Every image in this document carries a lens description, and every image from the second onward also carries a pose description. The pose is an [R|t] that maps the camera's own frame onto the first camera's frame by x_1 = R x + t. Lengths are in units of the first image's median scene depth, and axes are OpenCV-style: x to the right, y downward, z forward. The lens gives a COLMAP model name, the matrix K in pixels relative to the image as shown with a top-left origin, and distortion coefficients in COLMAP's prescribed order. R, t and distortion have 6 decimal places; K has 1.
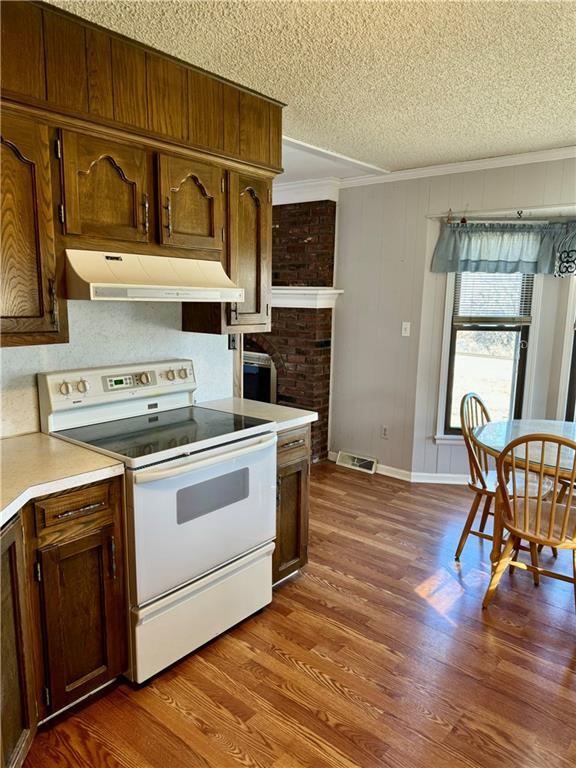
lens RADIAL K [[546.0, 0, 292.2], [0, 546.0, 394.4], [0, 0, 1]] dist [0.080587, -0.091924]
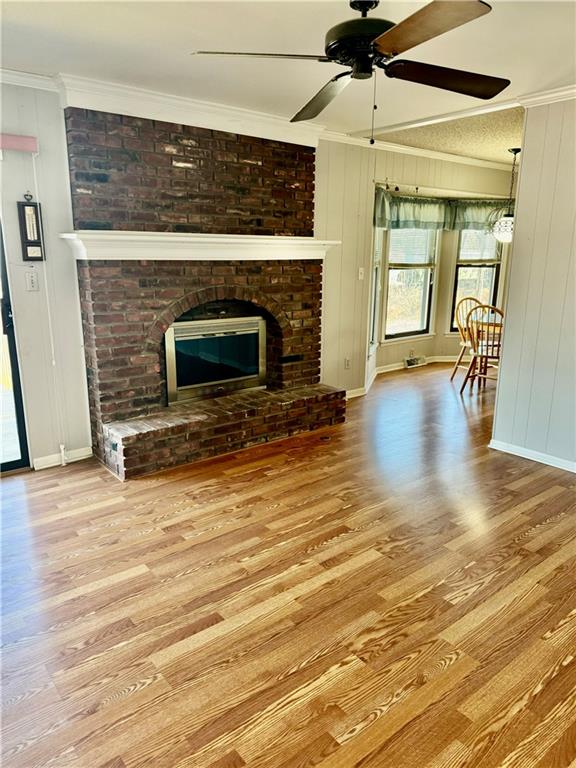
lens RADIAL K [[546.0, 0, 292.2], [0, 546.0, 394.4], [0, 0, 1]] dist [0.080587, -0.091924]
pose [[0.172935, -0.264249, 0.948823, -0.966193], [0.170040, 0.956883, 0.235502, -0.162996], [-0.970144, 0.120611, 0.210411, 0.851482]]
